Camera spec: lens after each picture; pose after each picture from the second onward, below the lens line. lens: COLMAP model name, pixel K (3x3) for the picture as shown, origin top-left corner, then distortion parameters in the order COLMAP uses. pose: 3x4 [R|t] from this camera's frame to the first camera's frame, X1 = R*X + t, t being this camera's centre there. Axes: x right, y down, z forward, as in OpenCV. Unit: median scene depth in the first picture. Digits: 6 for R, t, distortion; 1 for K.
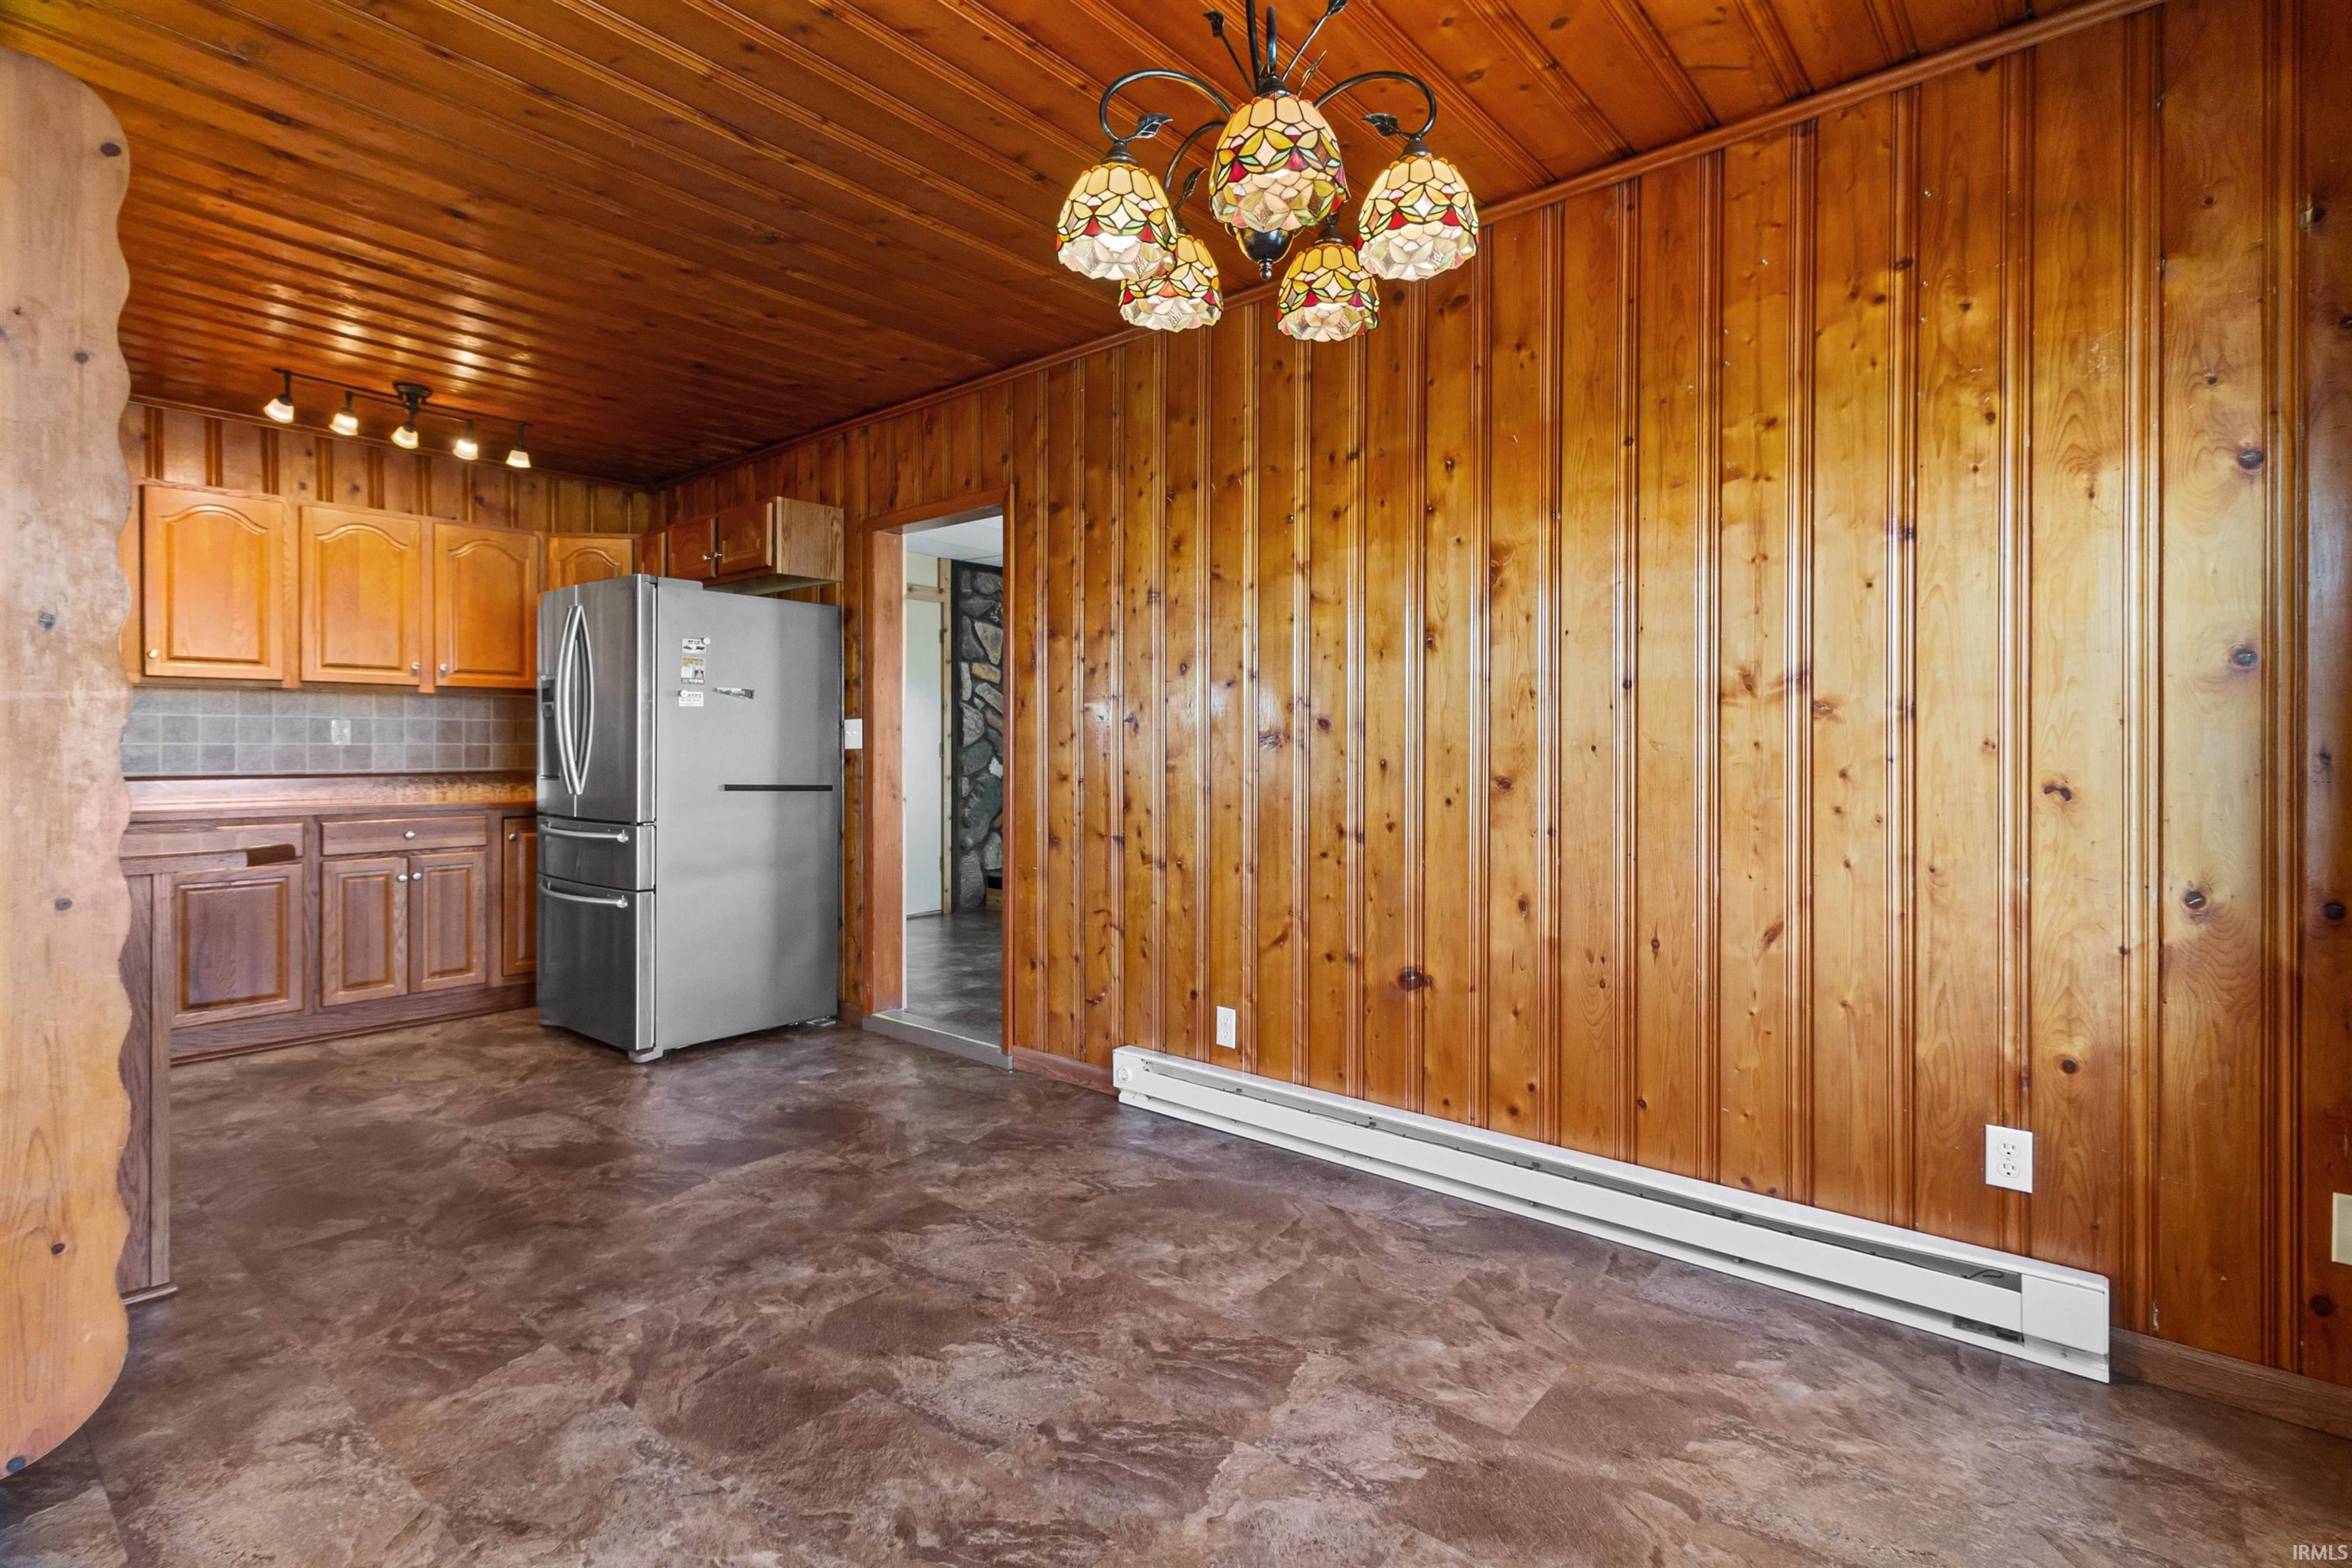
lens RADIAL K [[1119.0, 0, 1170.3], [0, 1119.0, 751.3], [0, 0, 1]] dist [0.005822, 0.000188]
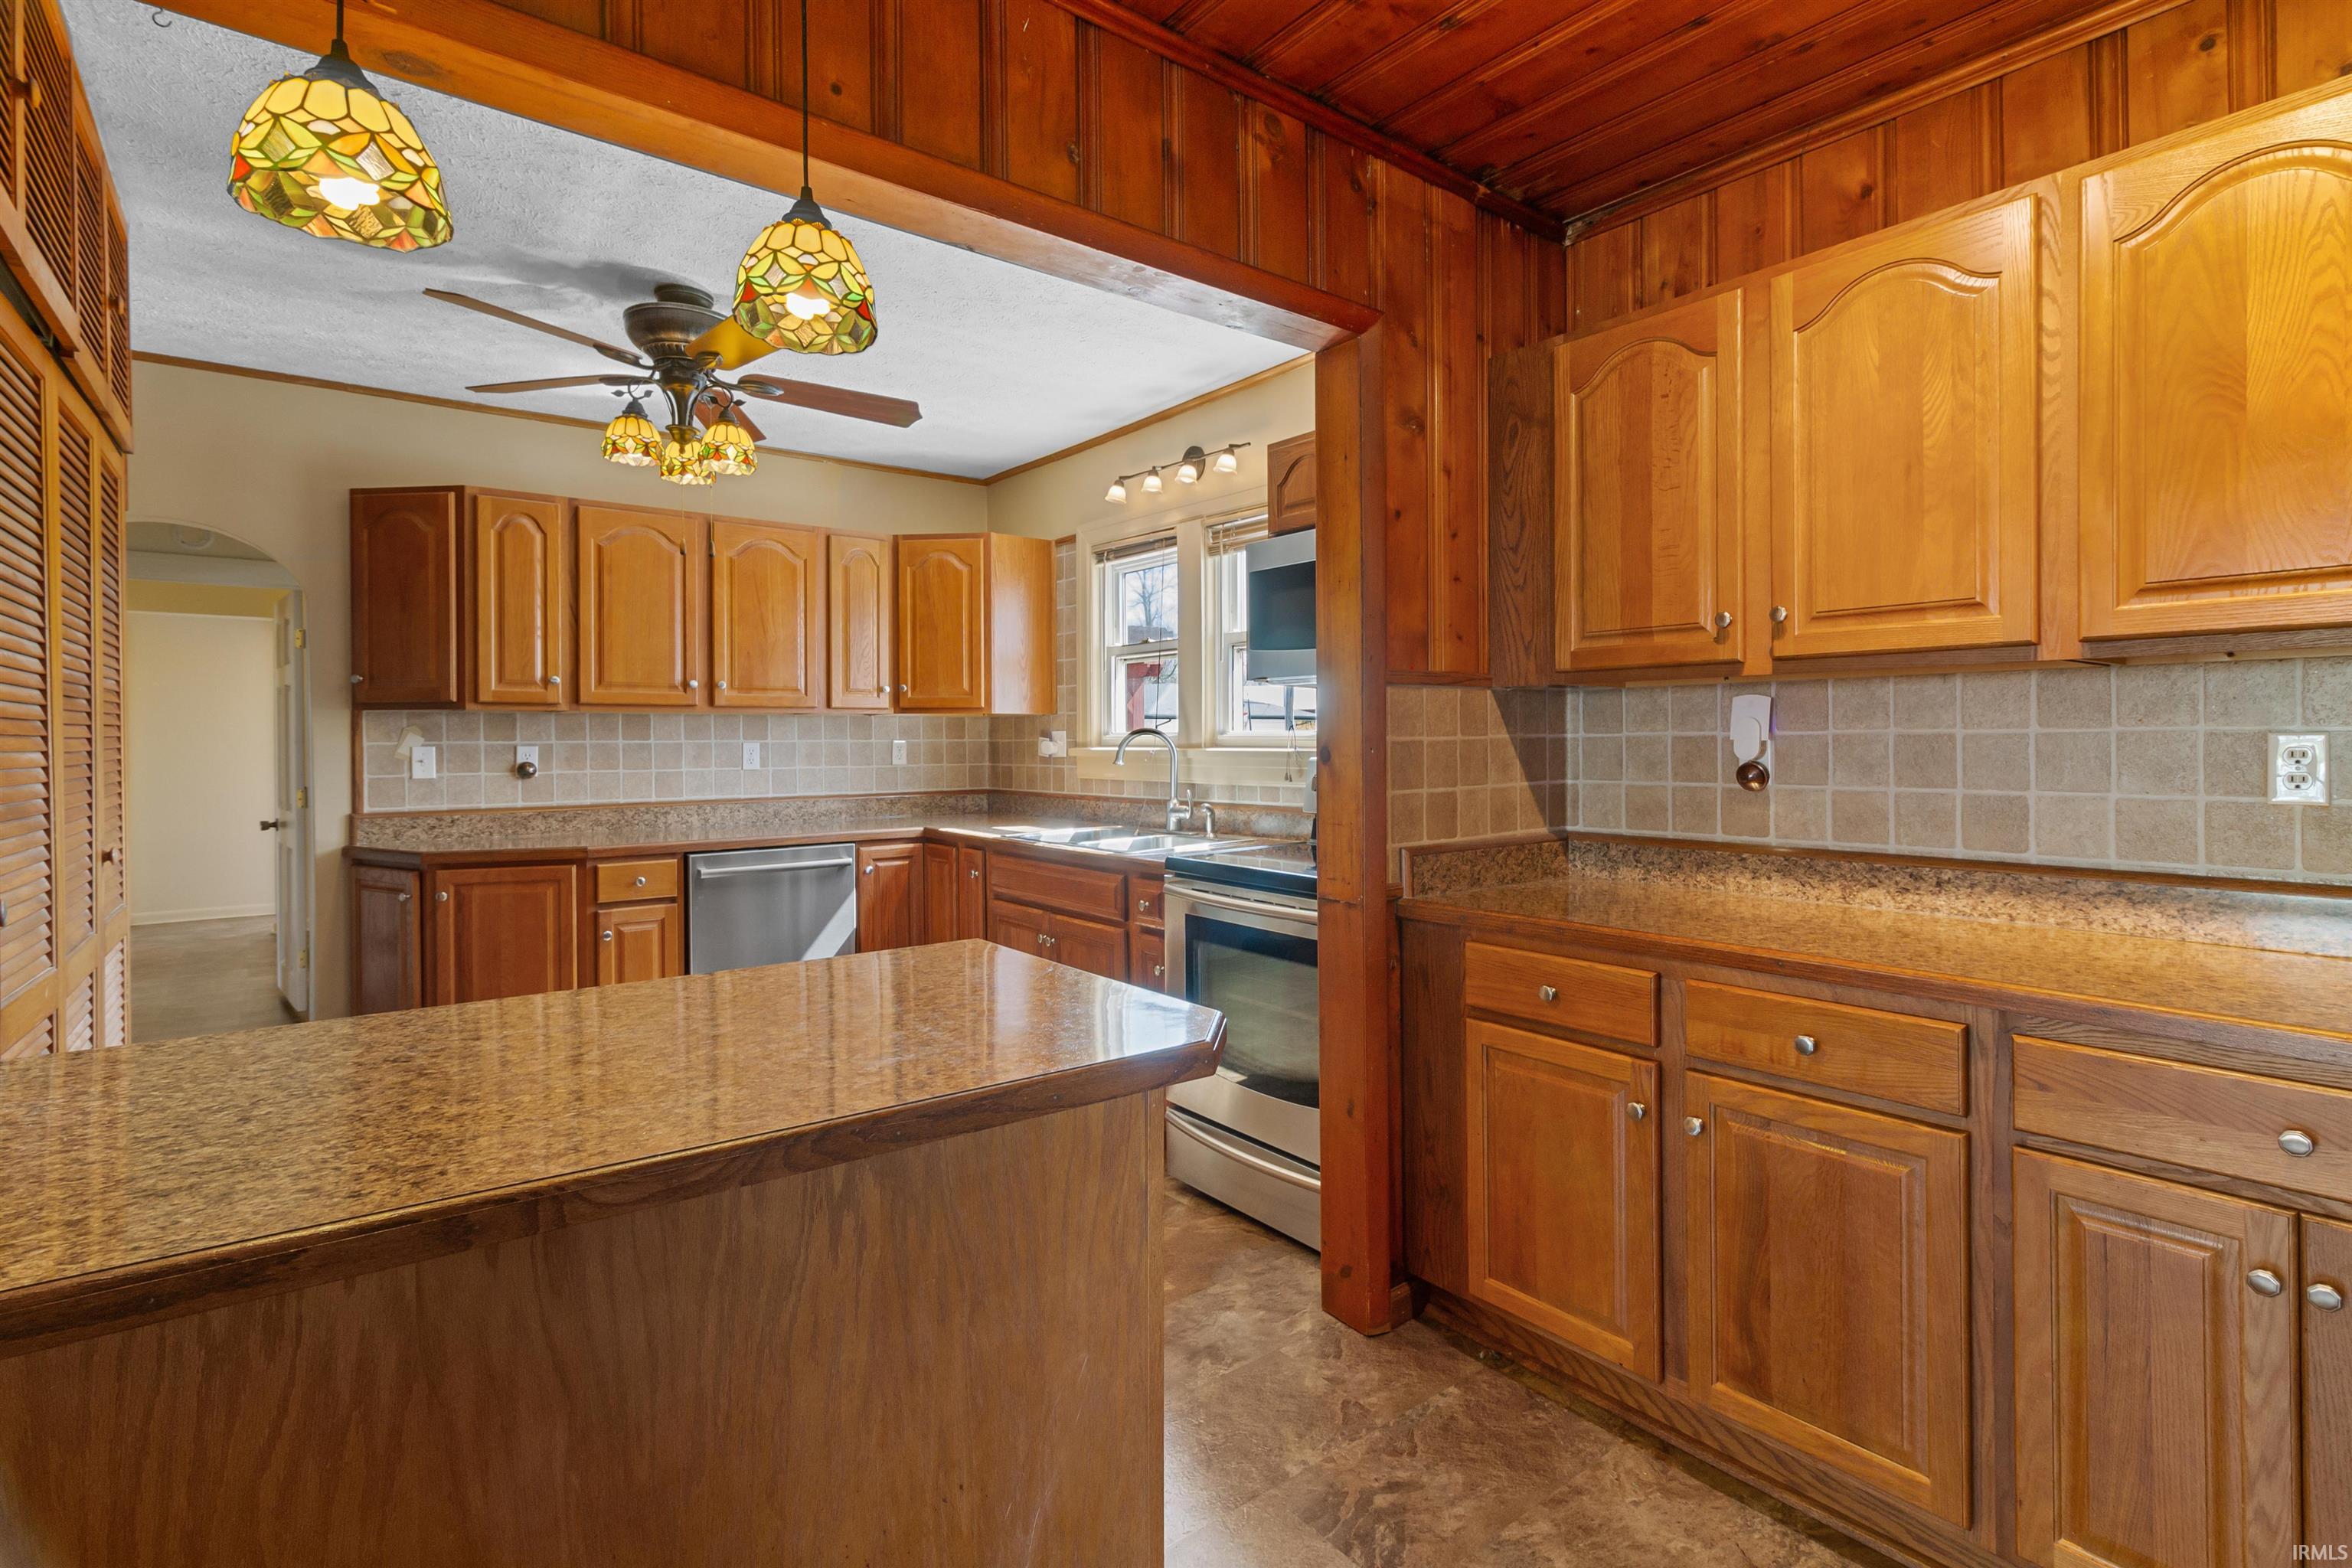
lens RADIAL K [[1119.0, 0, 1200.6], [0, 1119.0, 748.5], [0, 0, 1]] dist [0.005822, 0.000188]
pose [[-0.179187, 0.008978, -0.983774, -0.342304], [0.001250, 0.999960, 0.008898, -0.029222], [0.983814, 0.000365, -0.179190, 0.769725]]
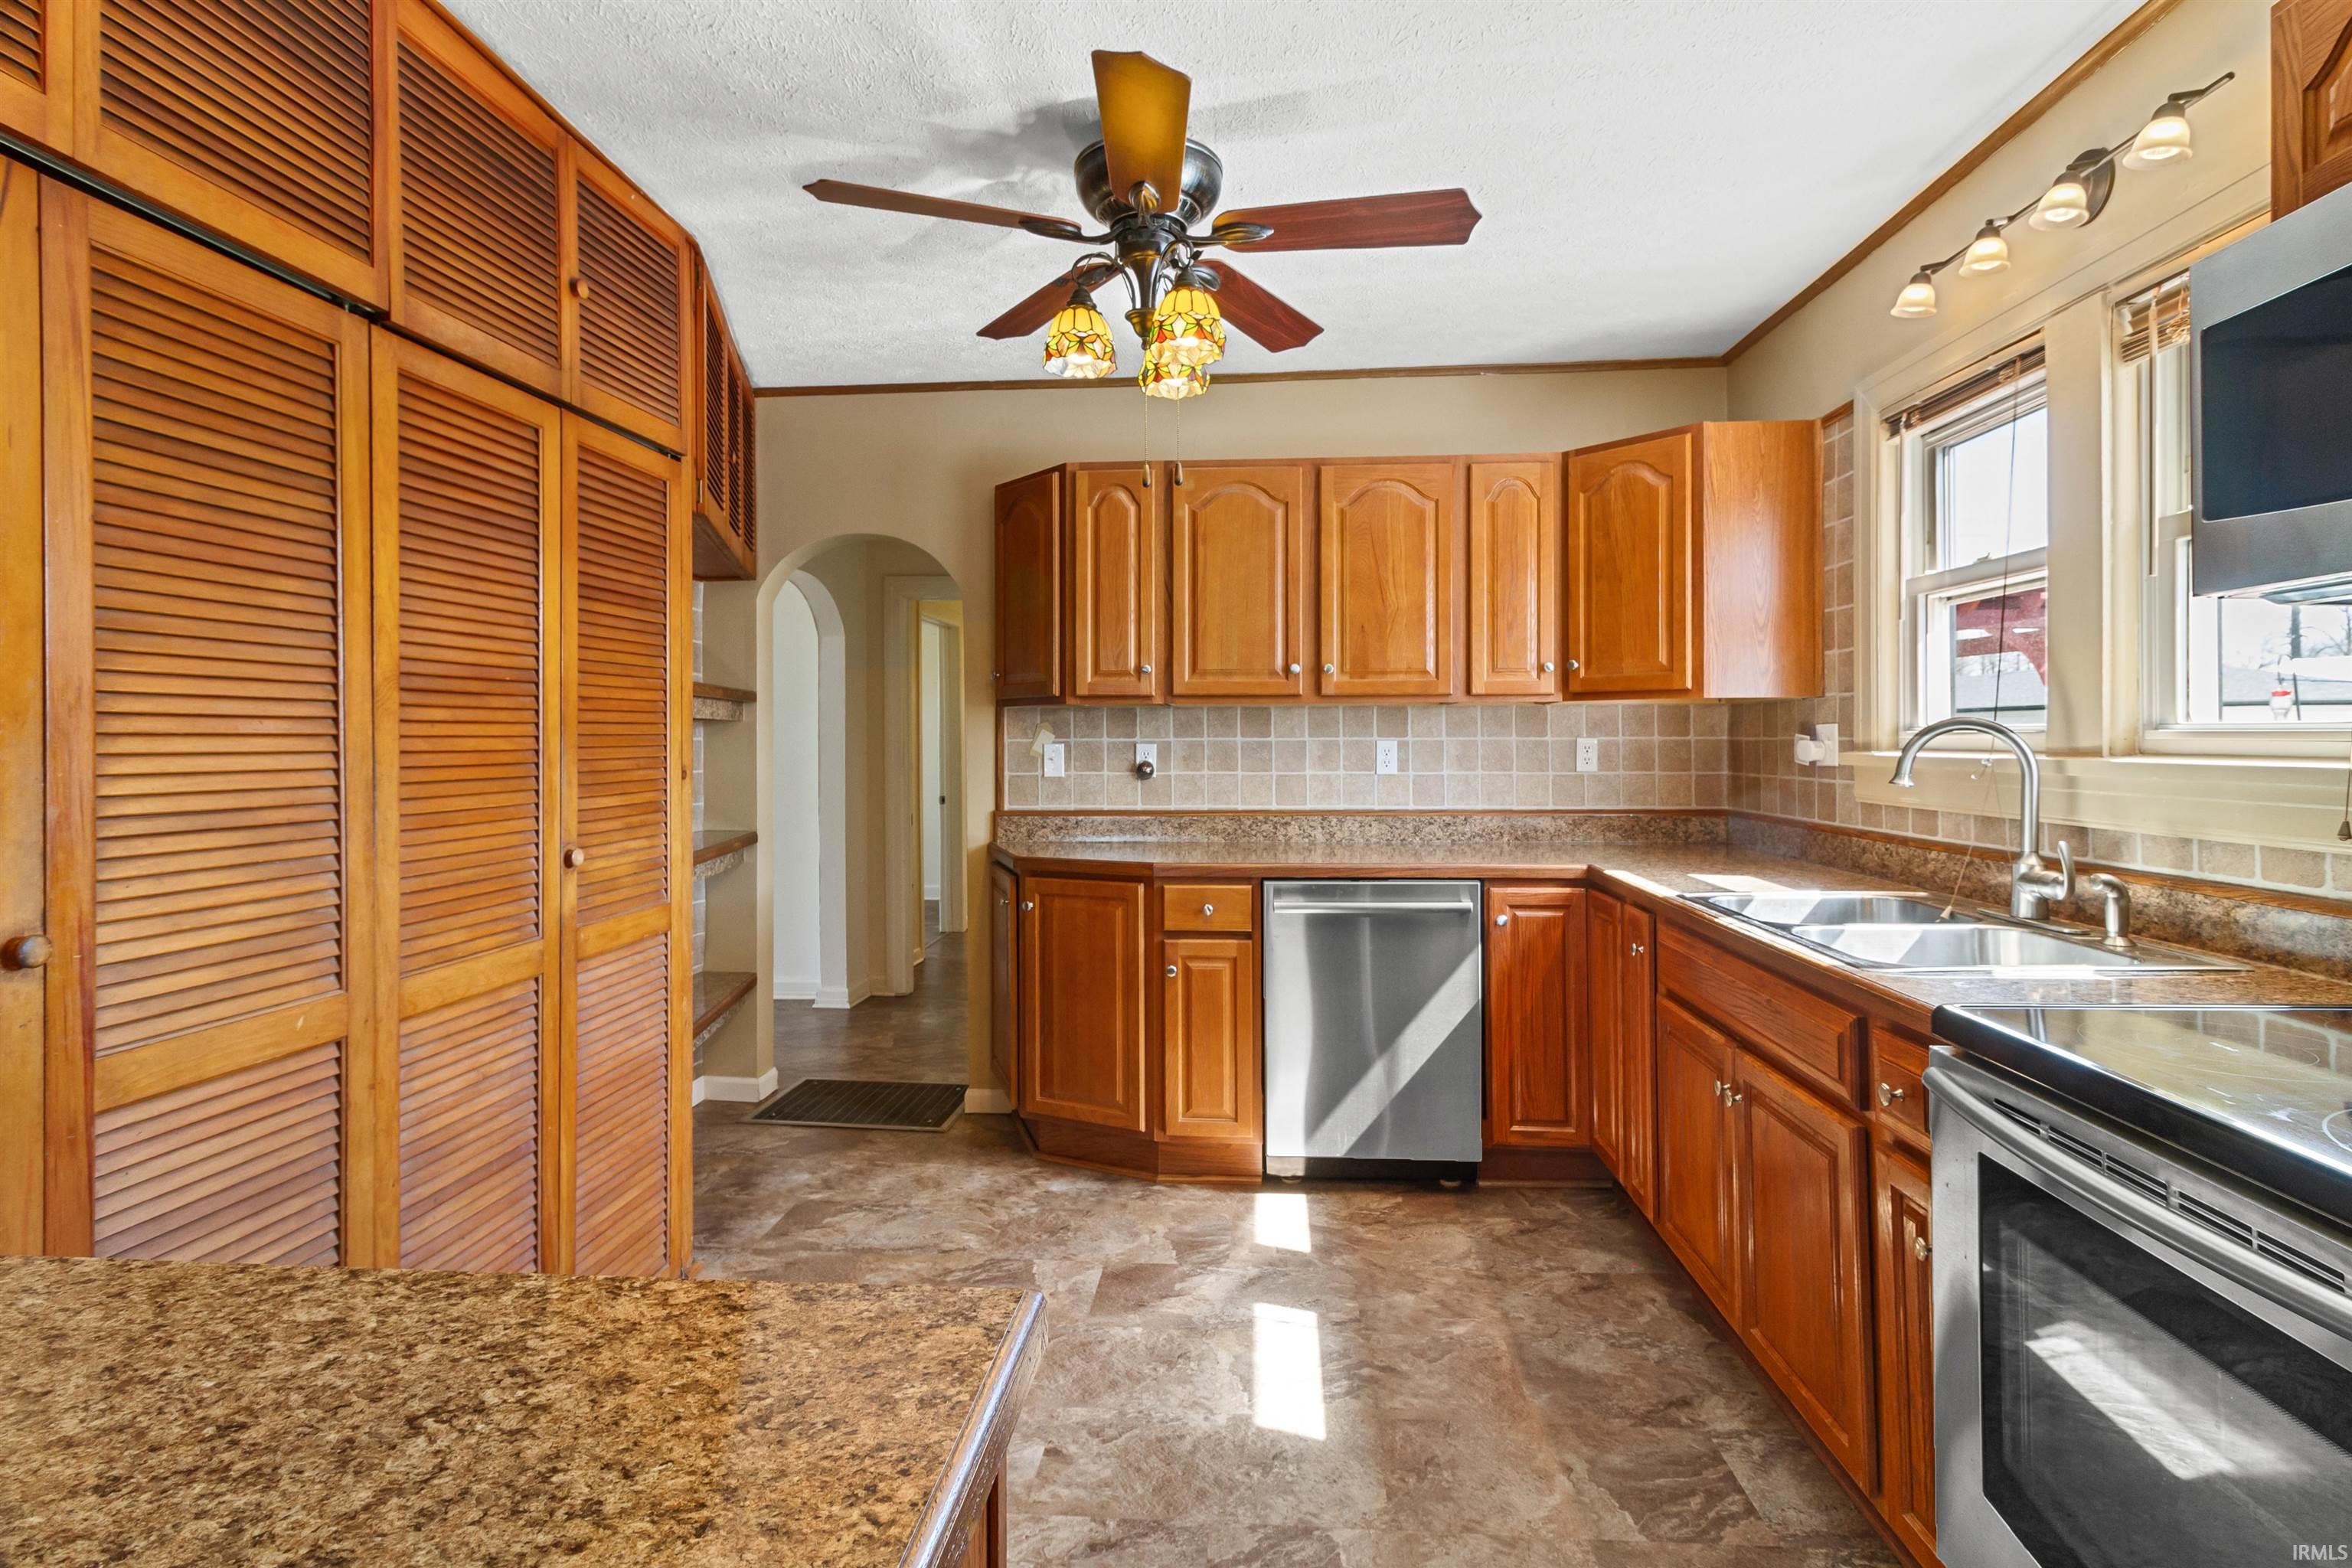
lens RADIAL K [[1119.0, 0, 1177.4], [0, 1119.0, 733.9], [0, 0, 1]] dist [0.005822, 0.000188]
pose [[-0.803826, -0.000180, -0.594864, -0.666864], [0.000299, 1.000000, -0.000706, -0.030349], [0.594864, -0.000745, -0.803826, 0.749359]]
